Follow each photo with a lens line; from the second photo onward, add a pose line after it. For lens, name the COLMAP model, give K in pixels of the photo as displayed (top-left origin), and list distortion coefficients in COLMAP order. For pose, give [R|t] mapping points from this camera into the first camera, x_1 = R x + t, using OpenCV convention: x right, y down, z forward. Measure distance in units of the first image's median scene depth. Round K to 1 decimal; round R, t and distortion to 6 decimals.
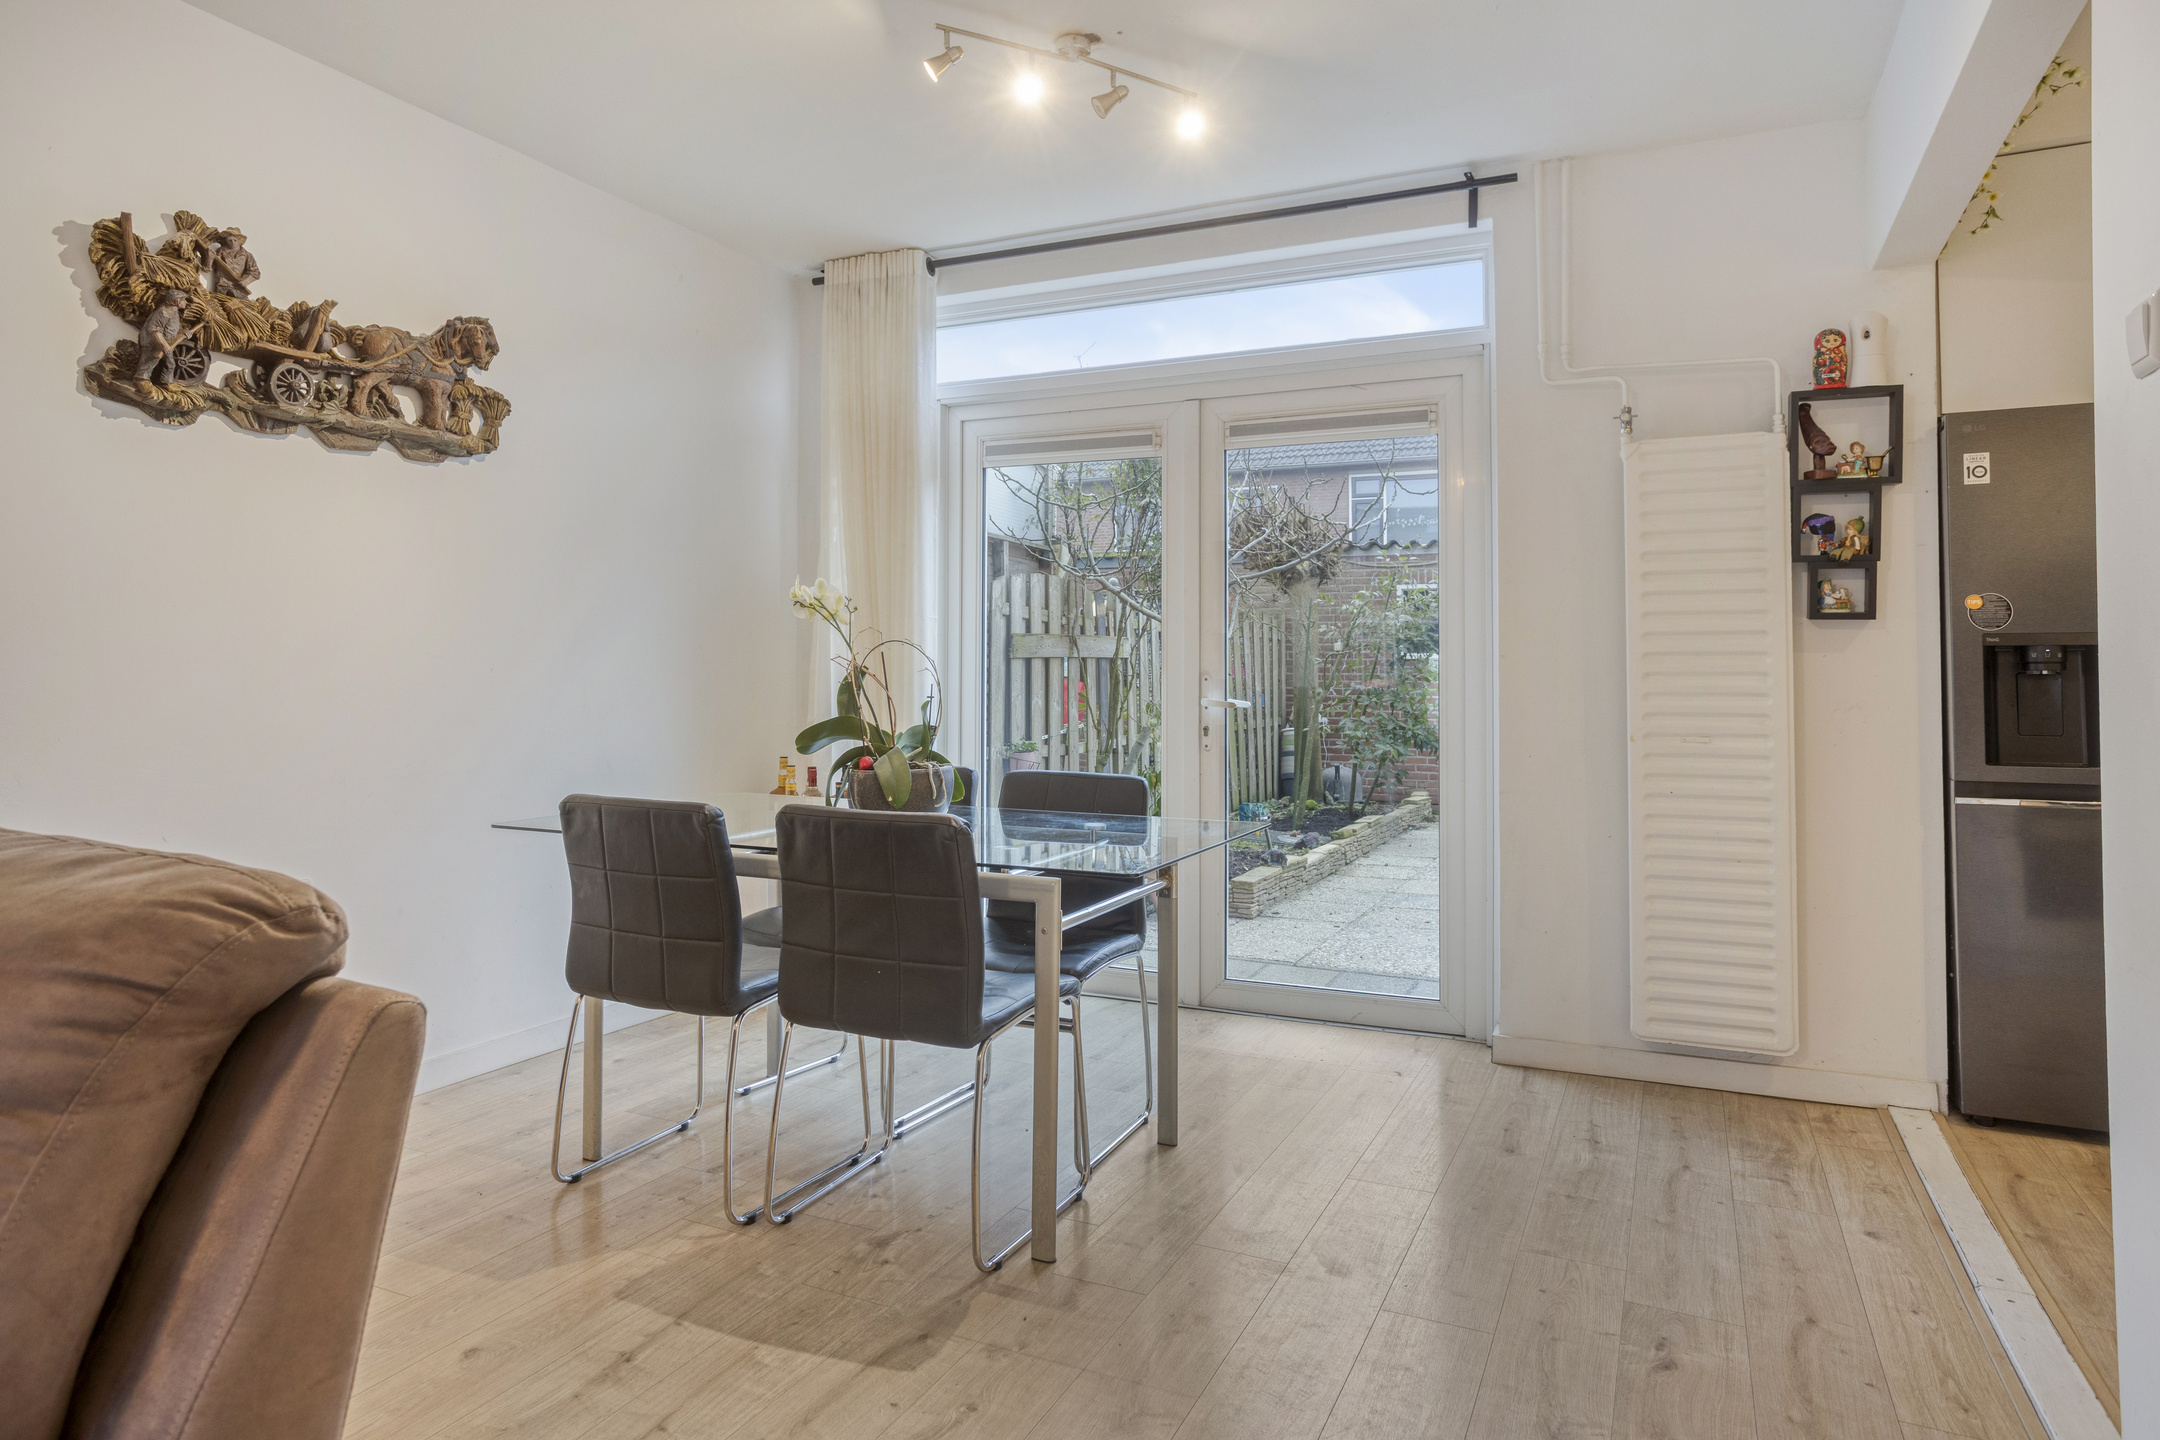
lens RADIAL K [[1300.7, 0, 1066.4], [0, 1300.7, 660.5], [0, 0, 1]] dist [-0.043309, 0.039023]
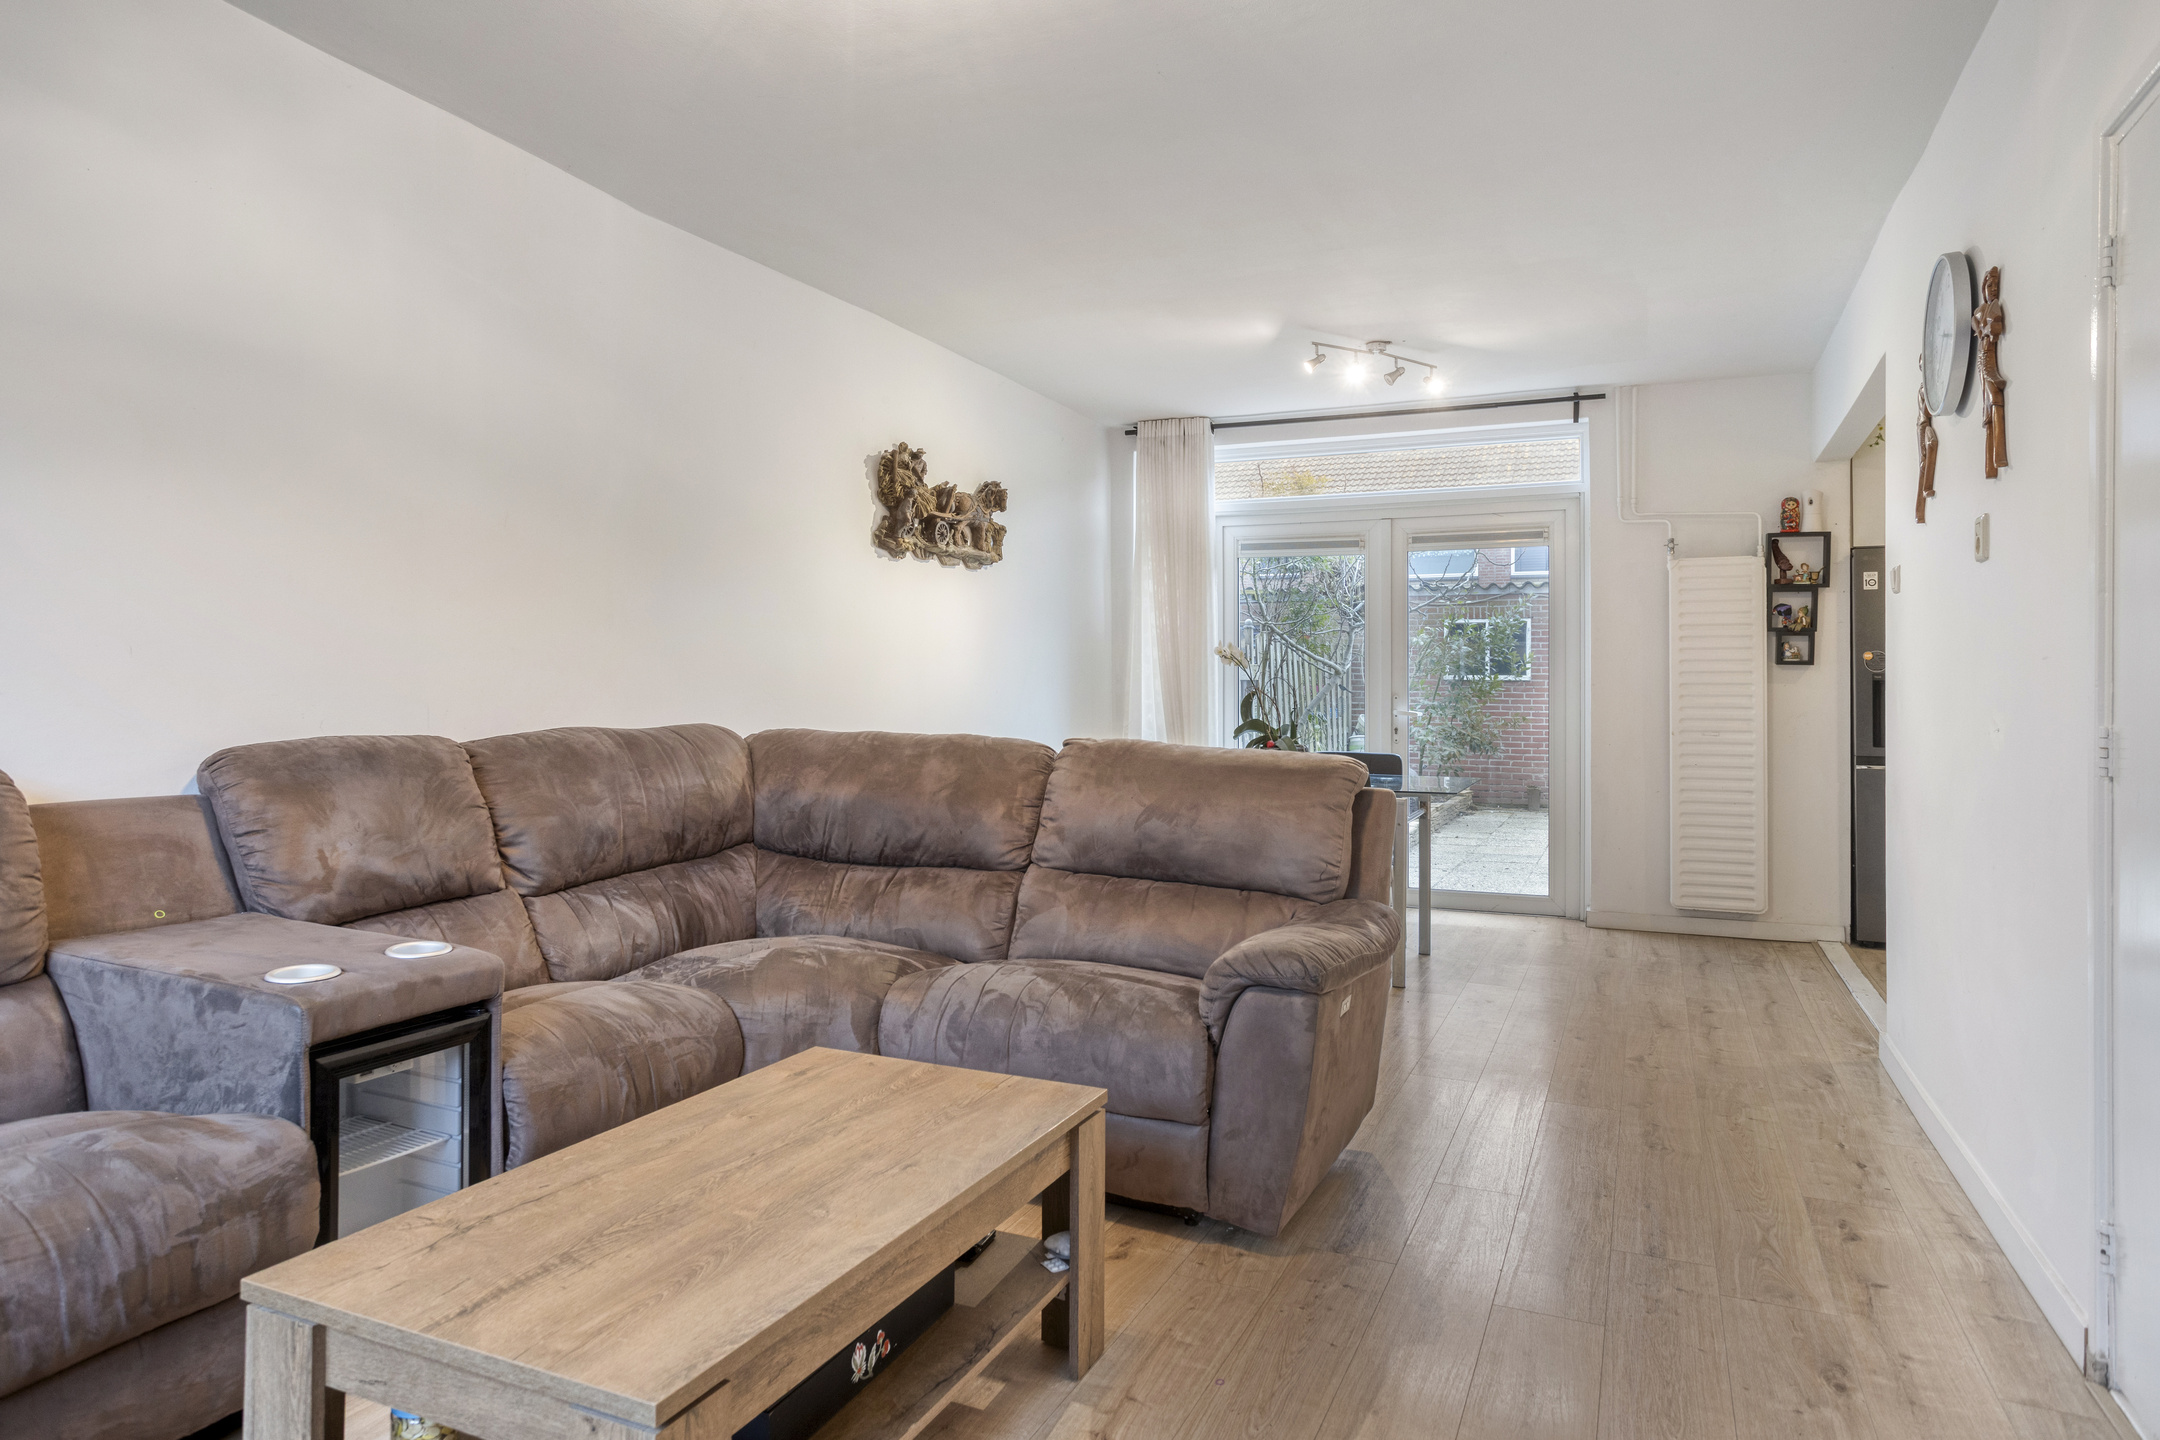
lens RADIAL K [[1303.3, 0, 1060.5], [0, 1303.3, 697.7], [0, 0, 1]] dist [-0.044515, 0.041717]
pose [[0.999844, 0.001029, 0.017656, -0.424810], [-0.001346, 0.999838, 0.017970, -0.017301], [-0.017635, -0.017991, 0.999683, -0.733394]]
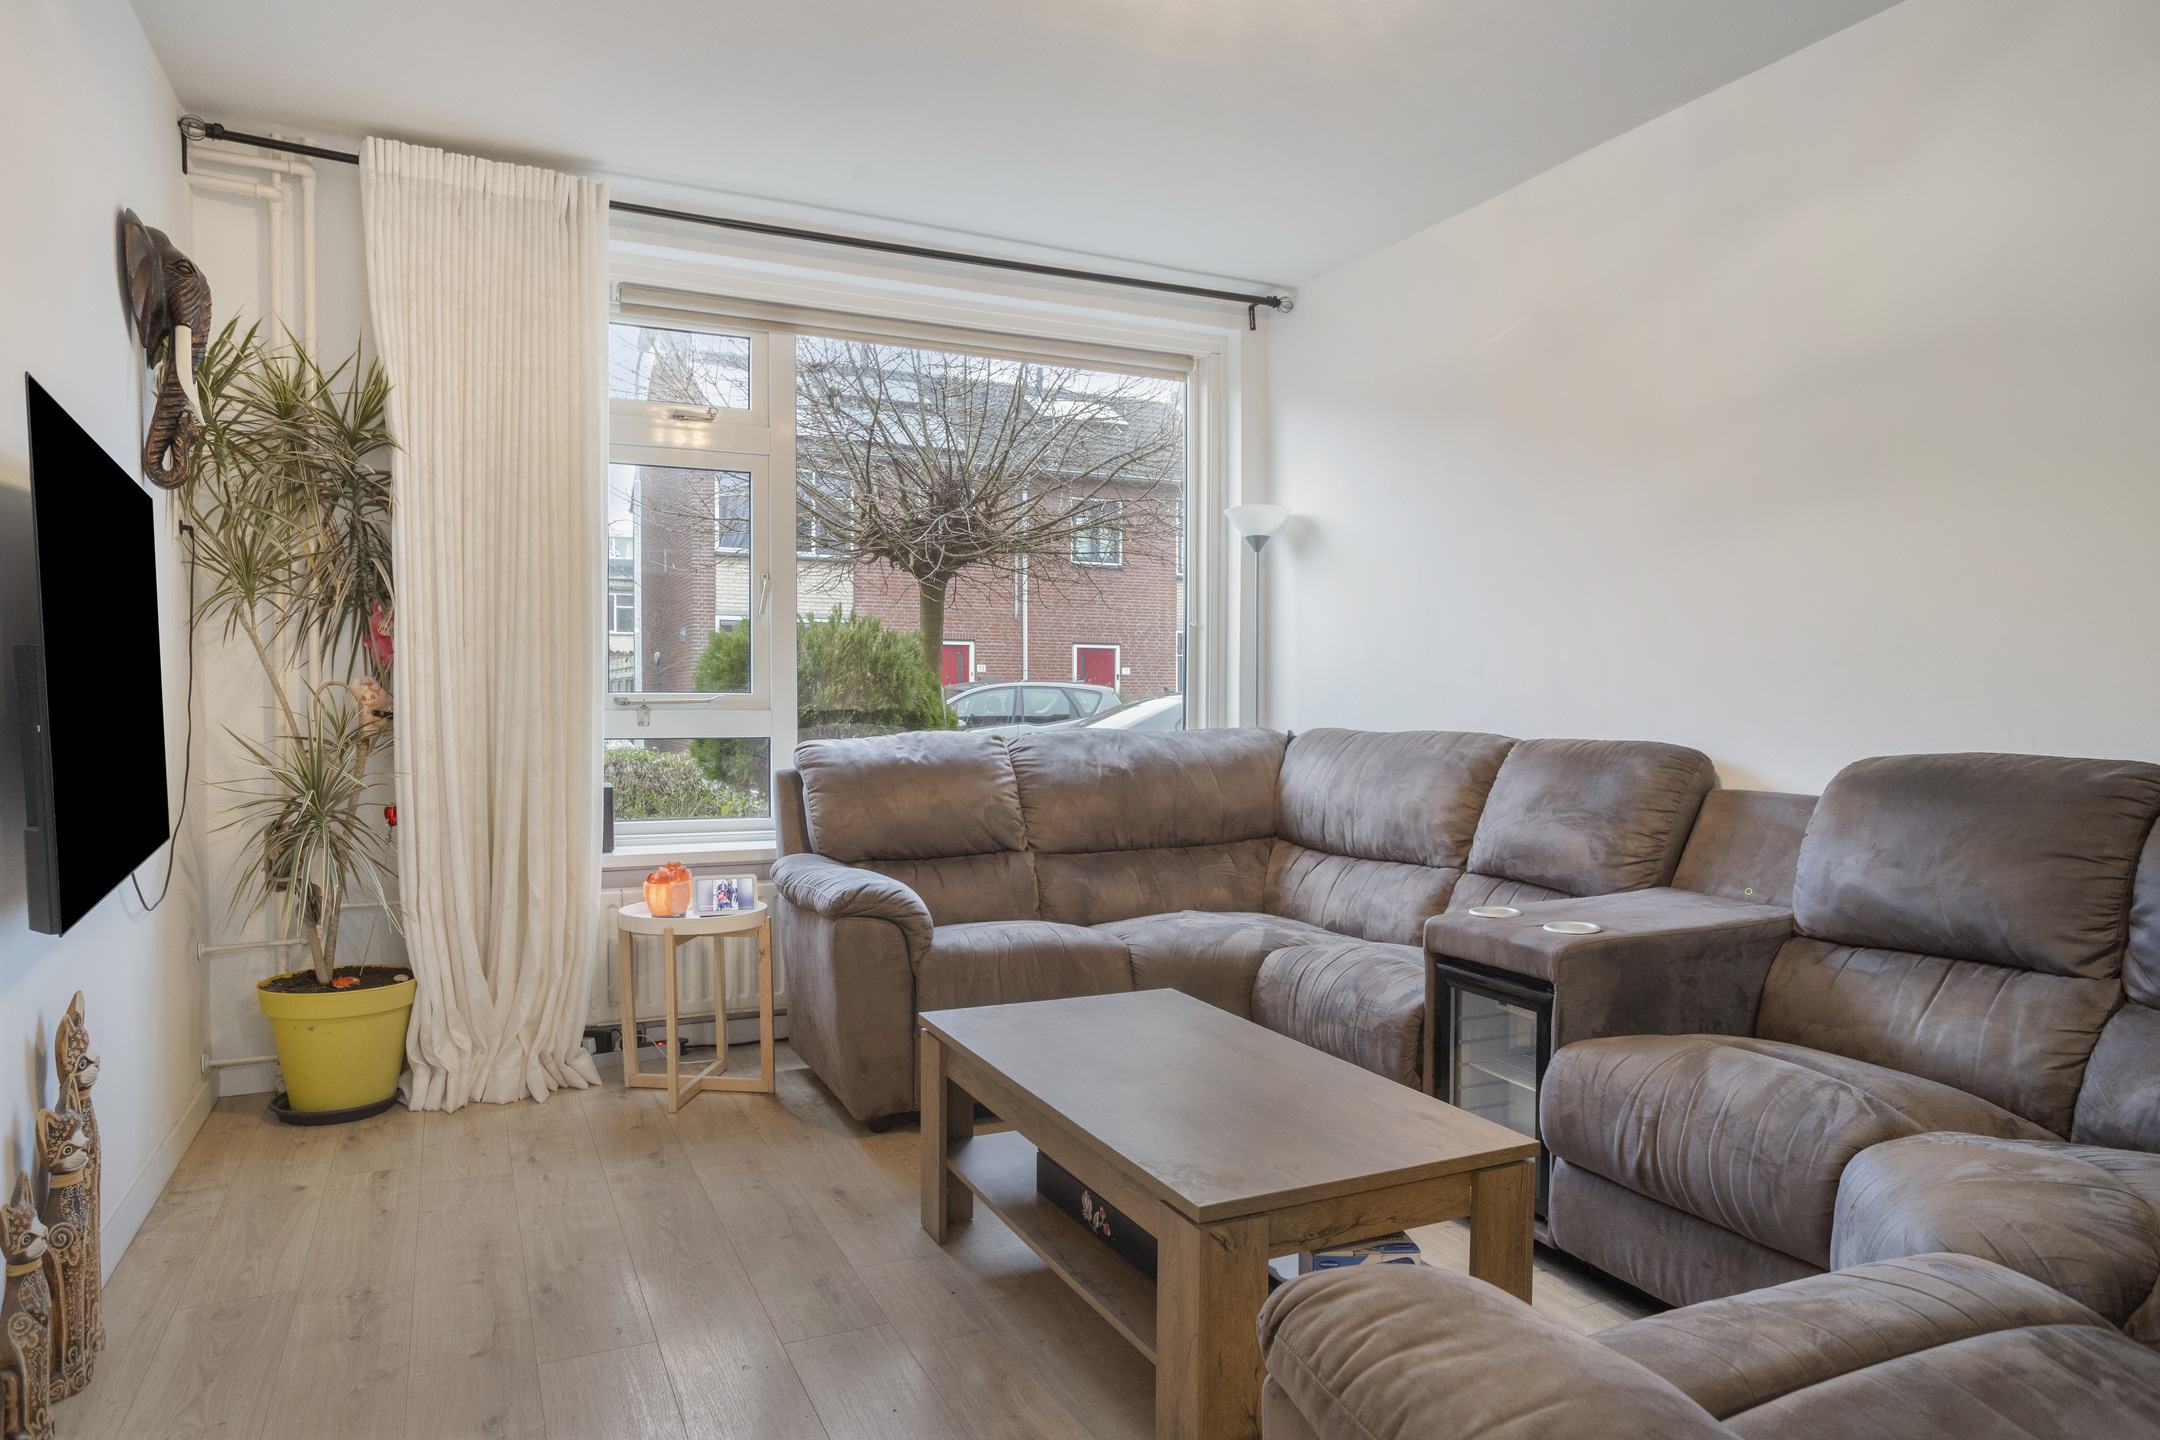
lens RADIAL K [[1309.4, 0, 1032.1], [0, 1309.4, 744.1], [0, 0, 1]] dist [-0.009372, 0.001000]
pose [[-0.648603, 0.021700, -0.760818, 0.046660], [0.004979, 0.999693, 0.024268, -0.000930], [0.761111, 0.011952, -0.648512, 0.216551]]
